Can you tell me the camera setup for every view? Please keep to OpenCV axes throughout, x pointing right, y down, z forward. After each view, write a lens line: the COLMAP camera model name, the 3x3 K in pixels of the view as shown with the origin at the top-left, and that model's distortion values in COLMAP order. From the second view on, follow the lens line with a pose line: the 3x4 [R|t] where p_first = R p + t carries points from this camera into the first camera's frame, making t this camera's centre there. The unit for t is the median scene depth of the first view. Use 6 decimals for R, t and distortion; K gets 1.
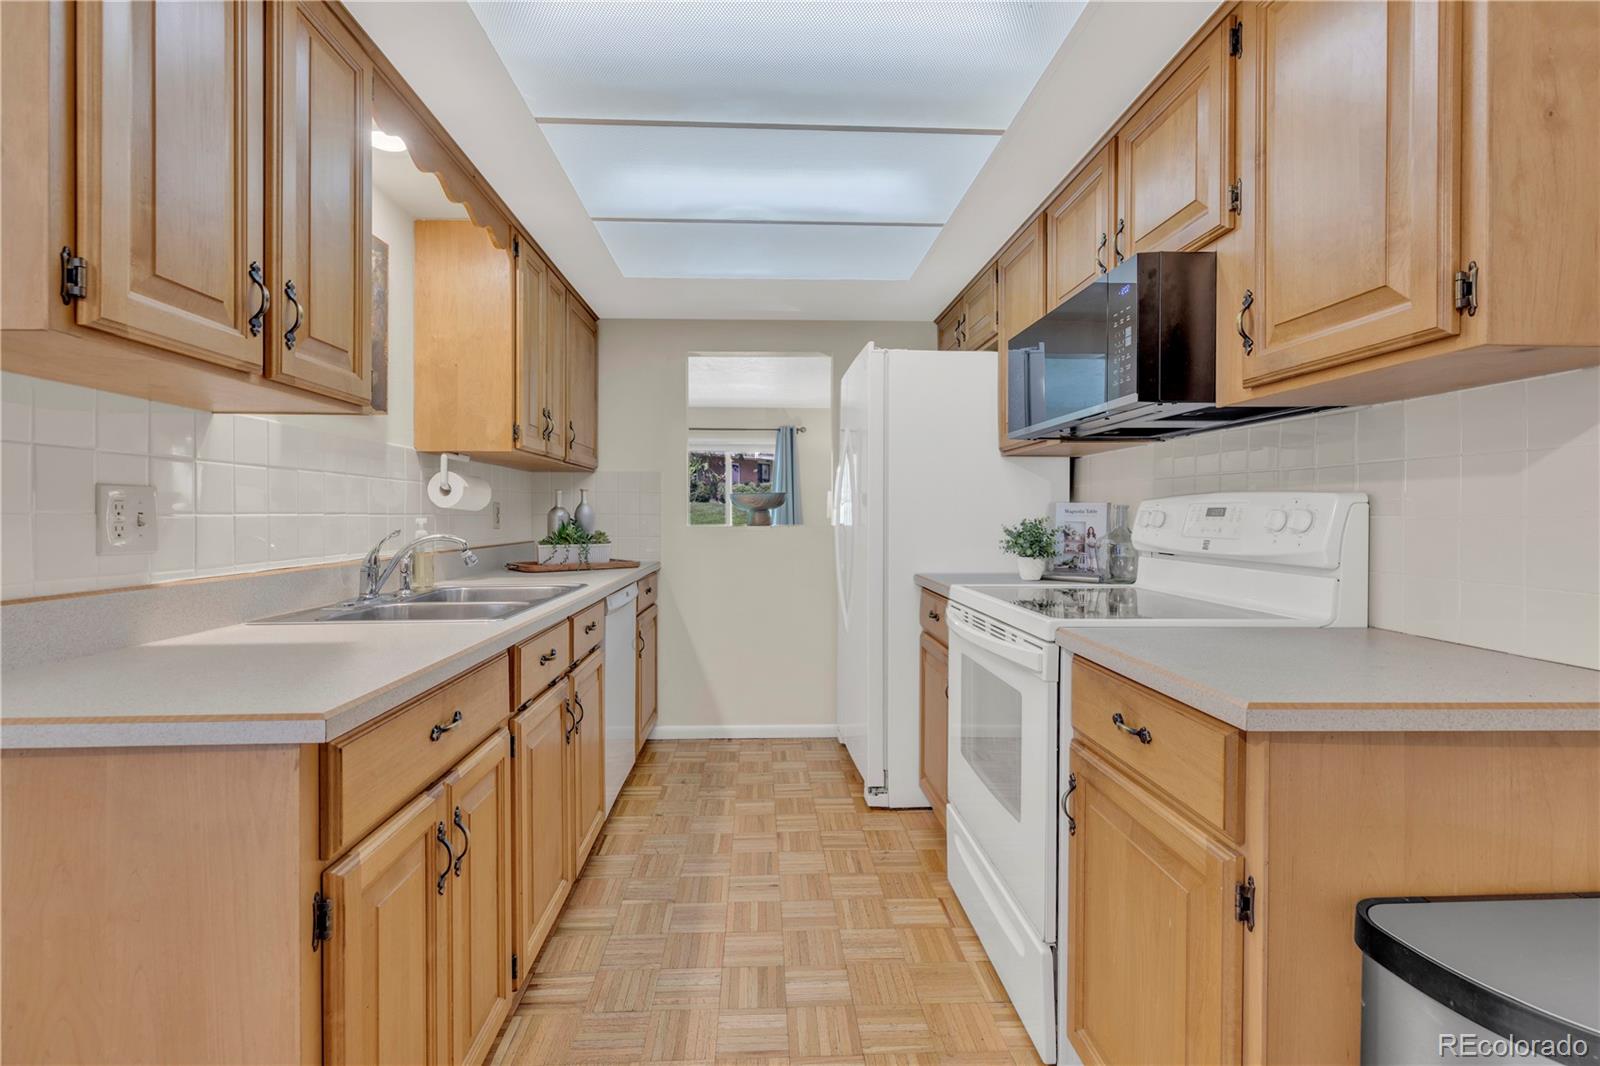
lens RADIAL K [[760.3, 0, 800.0], [0, 760.3, 533.0], [0, 0, 1]] dist [0.002163, 0.000309]
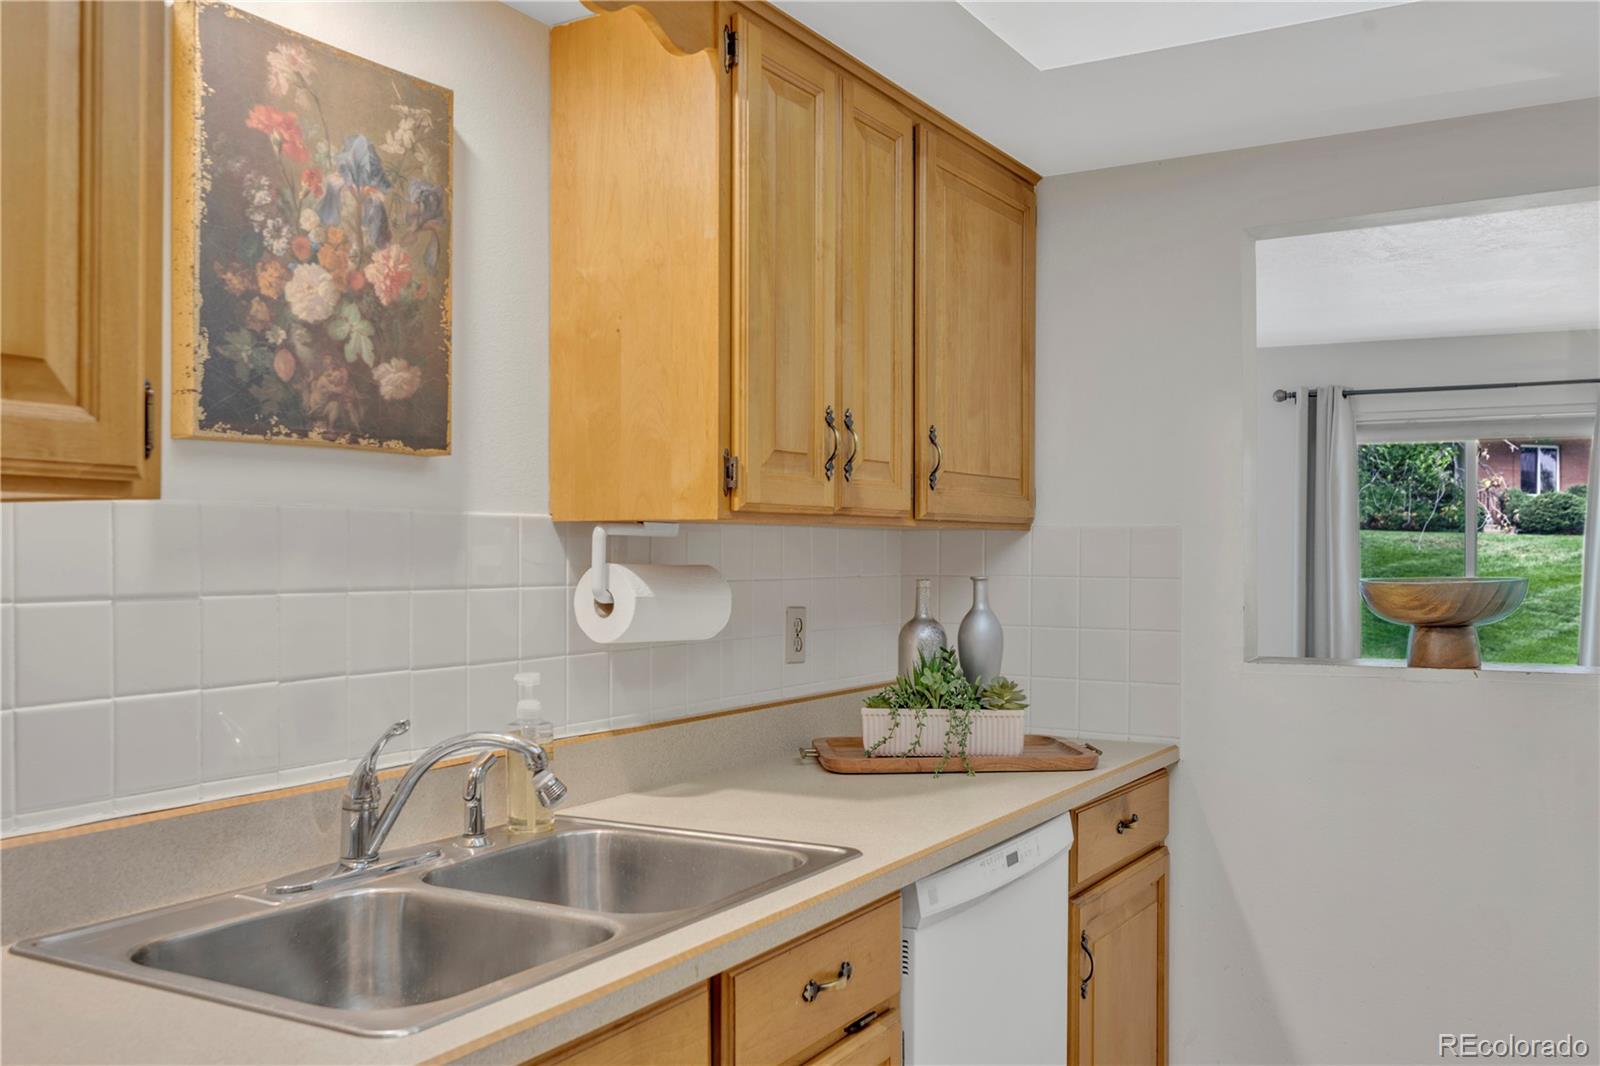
lens RADIAL K [[1405.0, 0, 798.0], [0, 1405.0, 556.6], [0, 0, 1]] dist [0.000206, -0.004296]
pose [[0.831413, 0.003891, -0.555641, 0.081114], [-0.012580, 0.999851, -0.011822, -0.062356], [0.555512, 0.016819, 0.831338, 0.294614]]
